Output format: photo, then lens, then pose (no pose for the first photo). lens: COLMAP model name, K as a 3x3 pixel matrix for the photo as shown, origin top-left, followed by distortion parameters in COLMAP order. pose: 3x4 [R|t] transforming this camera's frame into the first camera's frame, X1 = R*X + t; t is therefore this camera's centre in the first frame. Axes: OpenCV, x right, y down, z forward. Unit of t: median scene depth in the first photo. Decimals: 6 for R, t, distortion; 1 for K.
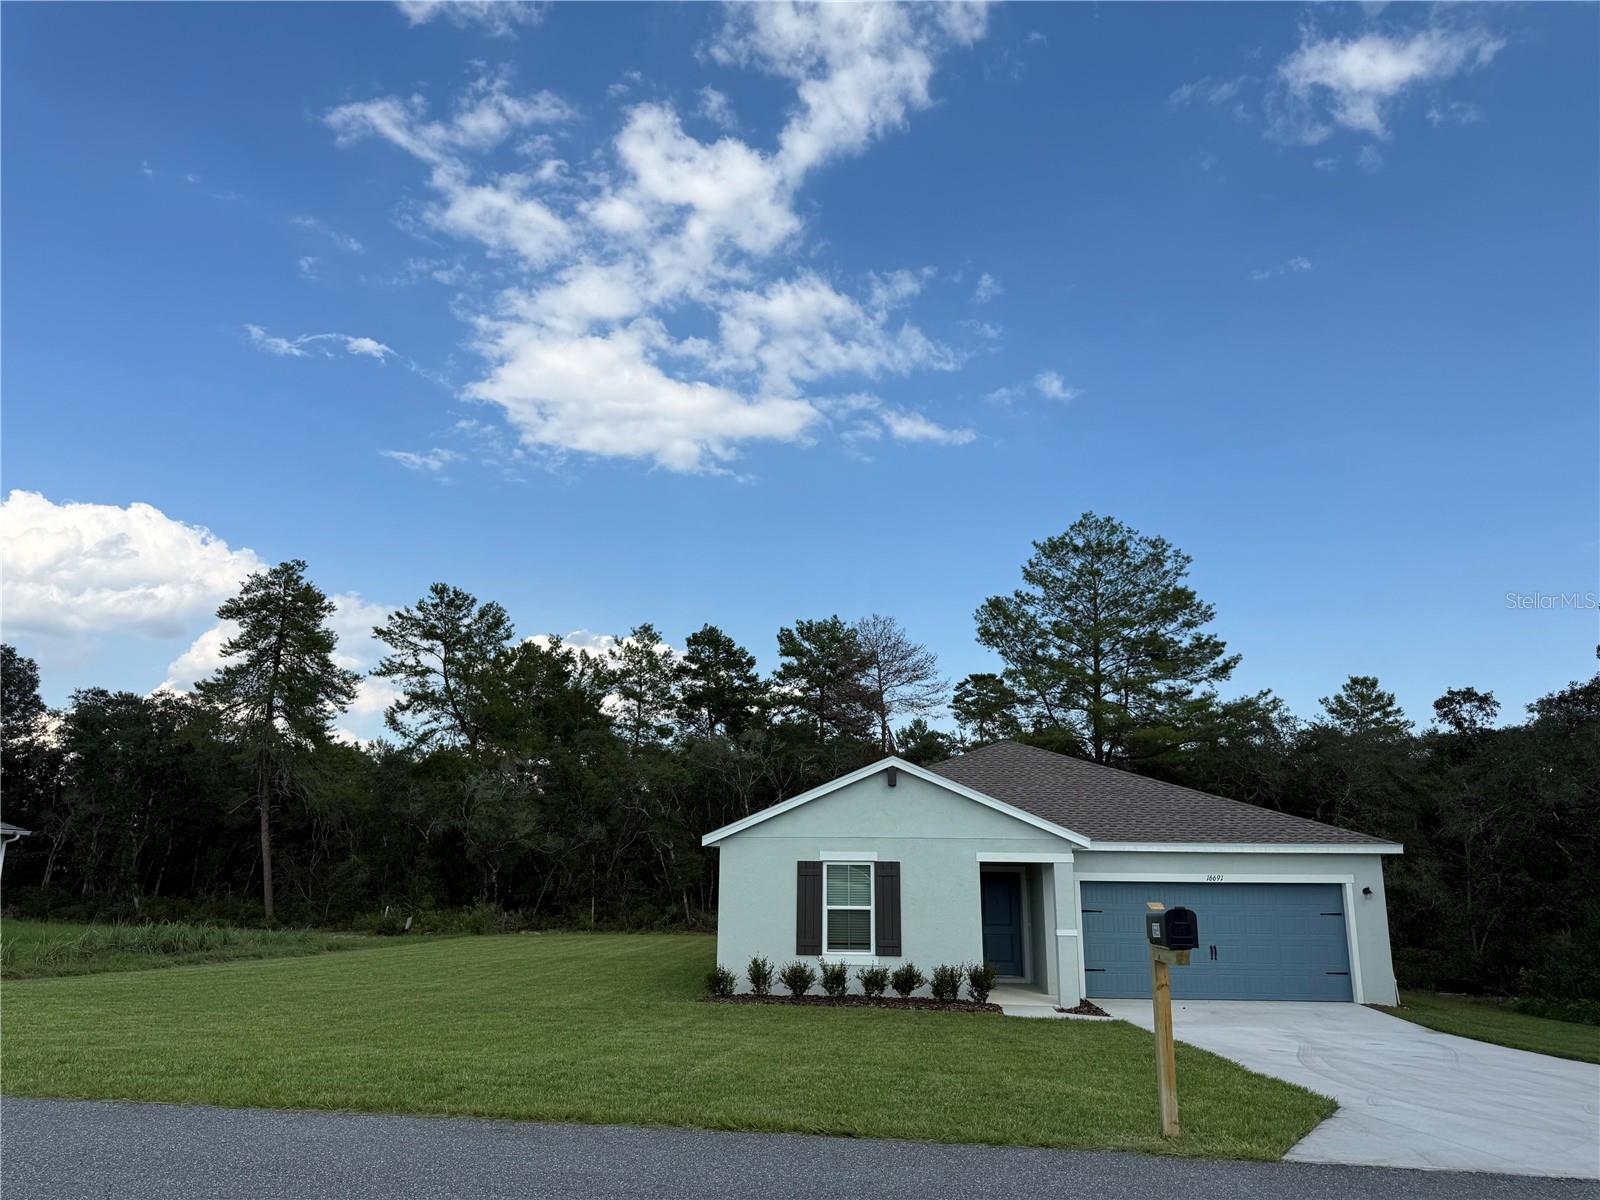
lens RADIAL K [[1133.9, 0, 805.9], [0, 1133.9, 588.2], [0, 0, 1]] dist [0.070460, -0.082240]
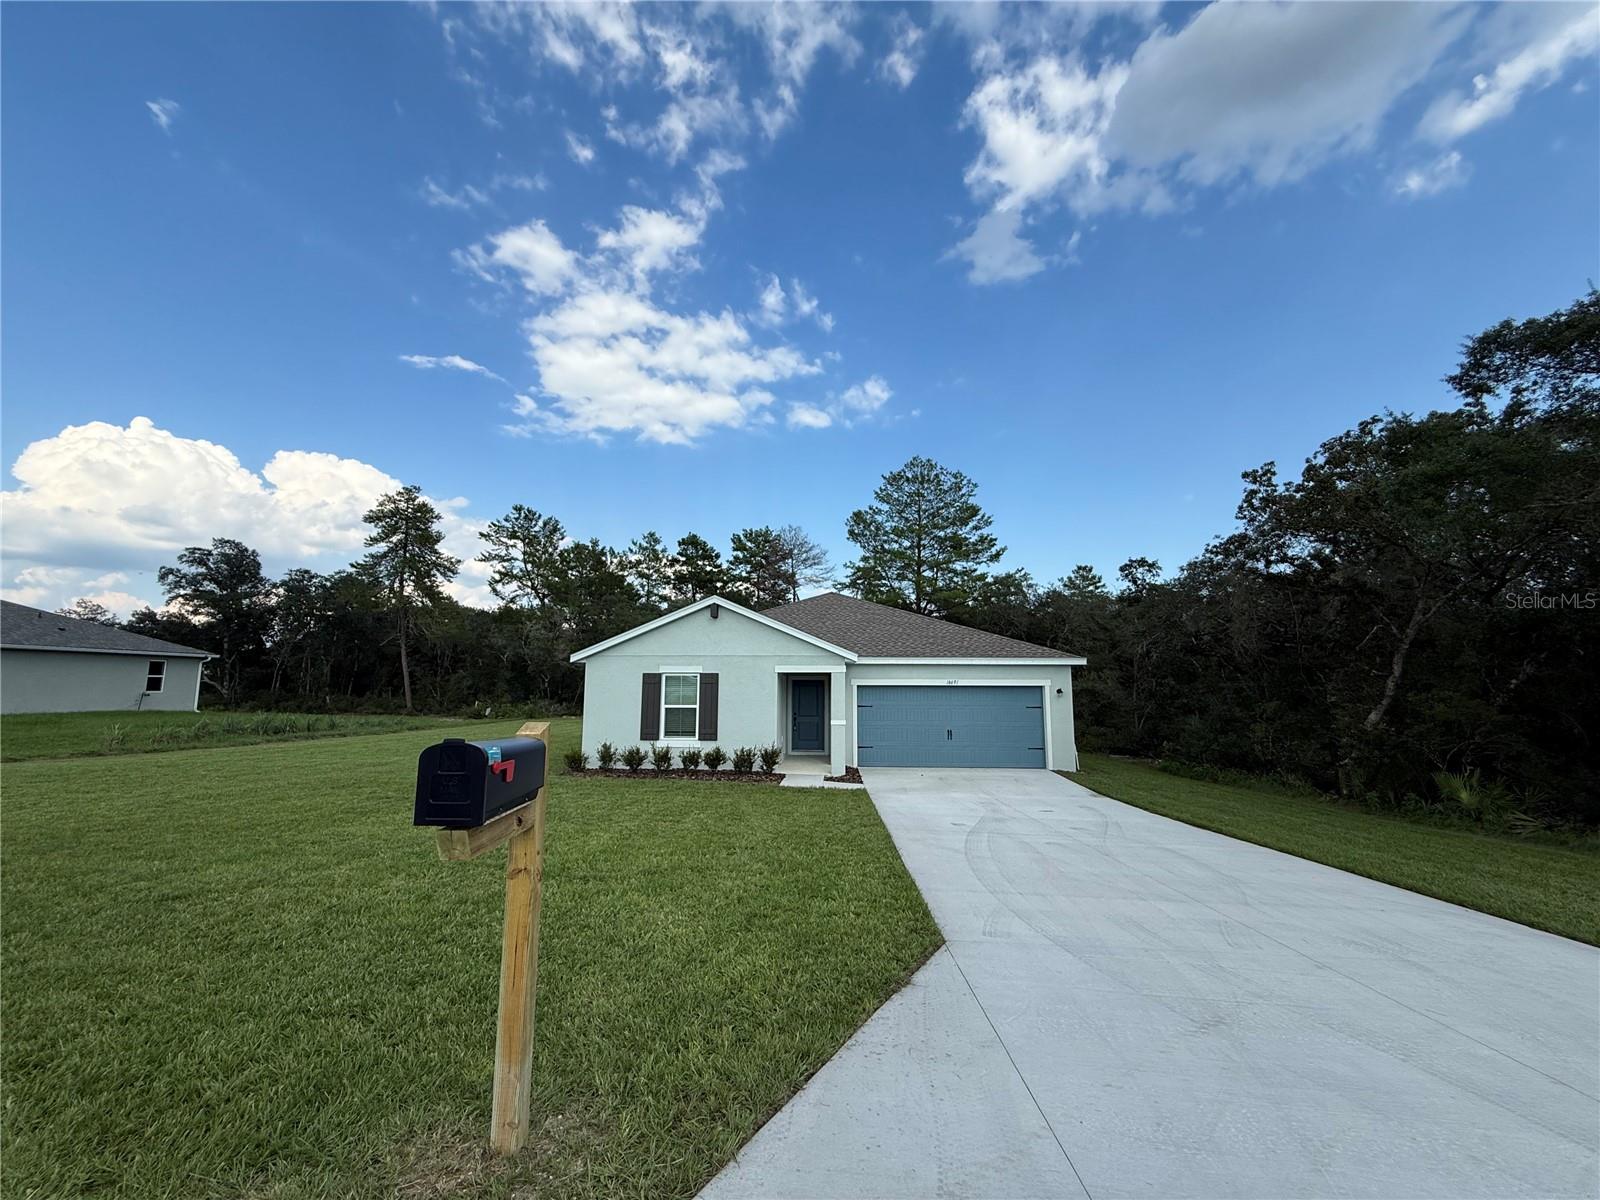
lens RADIAL K [[642.0, 0, 800.3], [0, 642.0, 593.5], [0, 0, 1]] dist [0.004147, 0.000921]
pose [[0.999662, 0.001337, 0.025962, 0.065570], [-0.004124, 0.994187, 0.107584, 0.026967], [-0.025667, -0.107655, 0.993857, 0.105250]]
